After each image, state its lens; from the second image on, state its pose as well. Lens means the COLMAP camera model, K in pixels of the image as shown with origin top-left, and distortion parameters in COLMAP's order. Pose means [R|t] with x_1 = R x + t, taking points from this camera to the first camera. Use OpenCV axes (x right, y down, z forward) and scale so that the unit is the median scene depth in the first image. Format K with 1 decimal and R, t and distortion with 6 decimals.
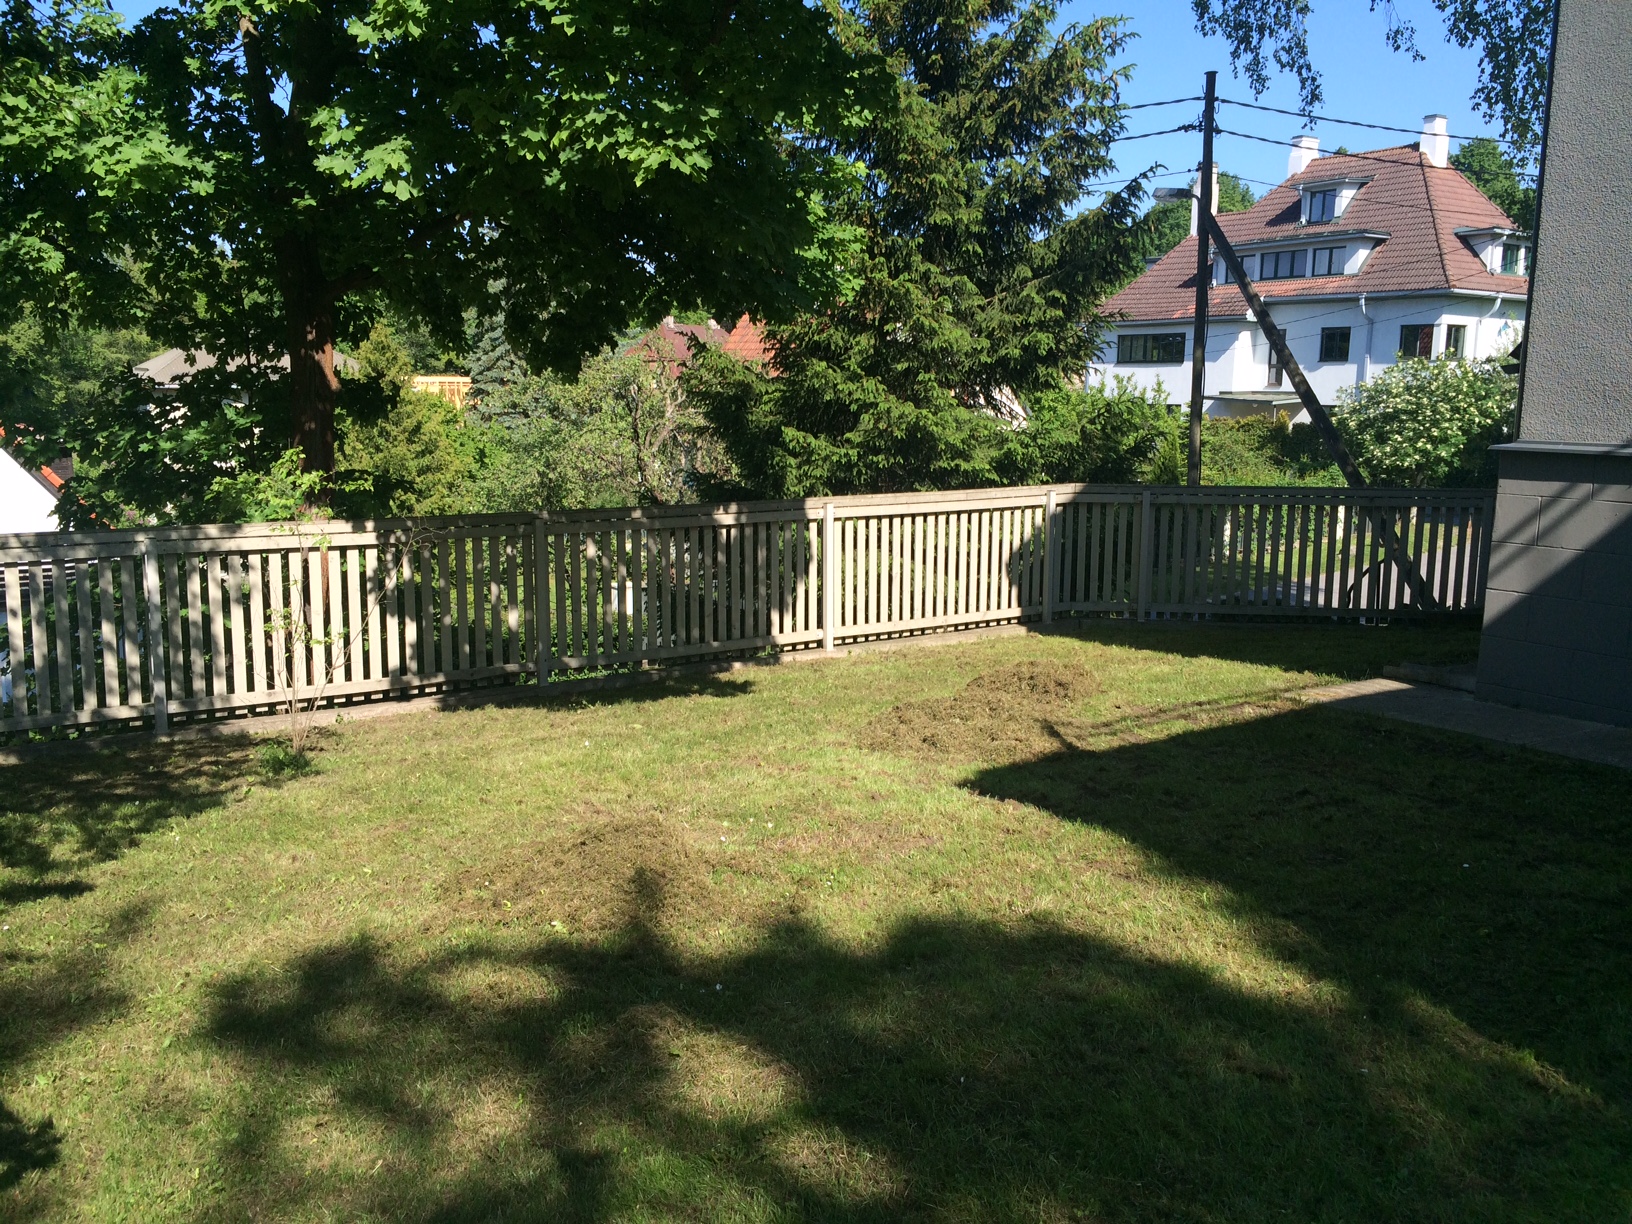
lens RADIAL K [[1355.6, 0, 817.6], [0, 1355.6, 610.3], [0, 0, 1]] dist [0.007536, -0.097210]
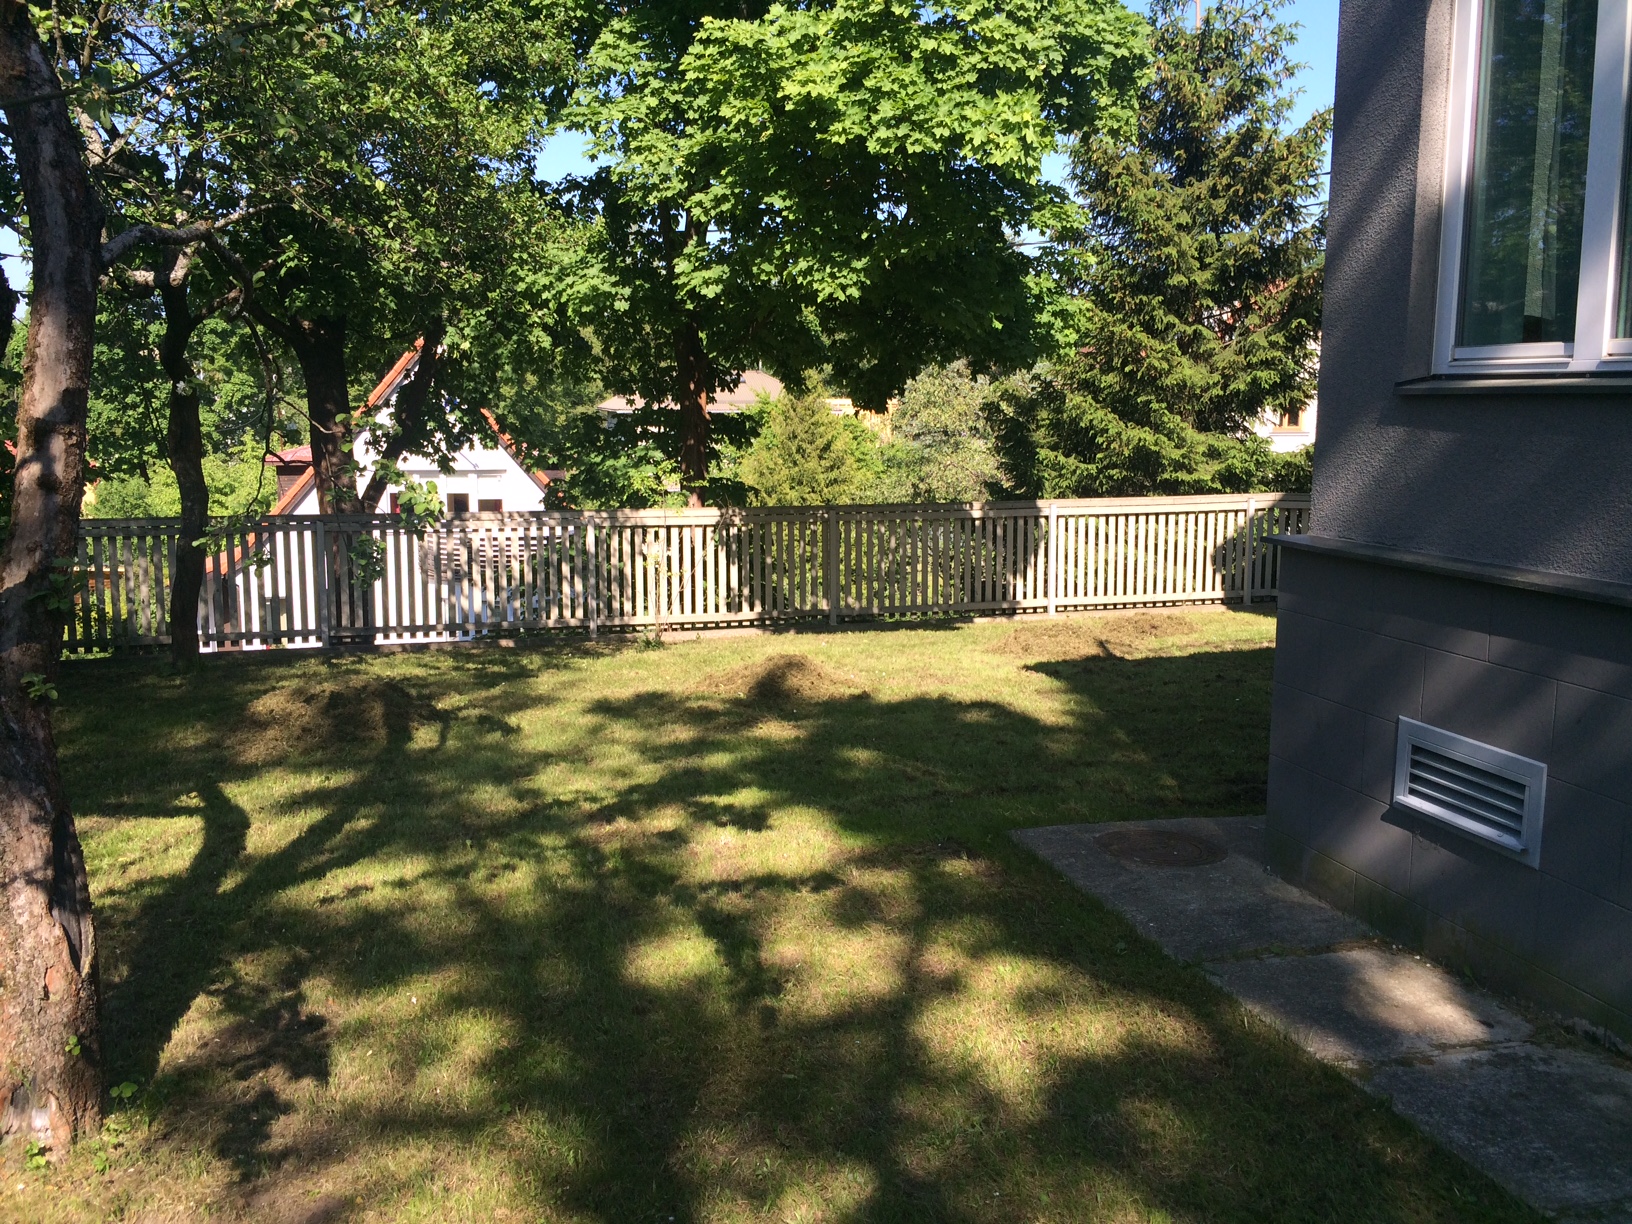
lens RADIAL K [[1400.6, 0, 816.0], [0, 1400.6, 612.0], [0, 0, 1]] dist [0.087340, -0.119348]
pose [[0.943478, 0.038337, -0.329211, 0.242103], [-0.043952, 0.998987, -0.009628, 0.050344], [0.328508, 0.023553, 0.944207, -0.382927]]
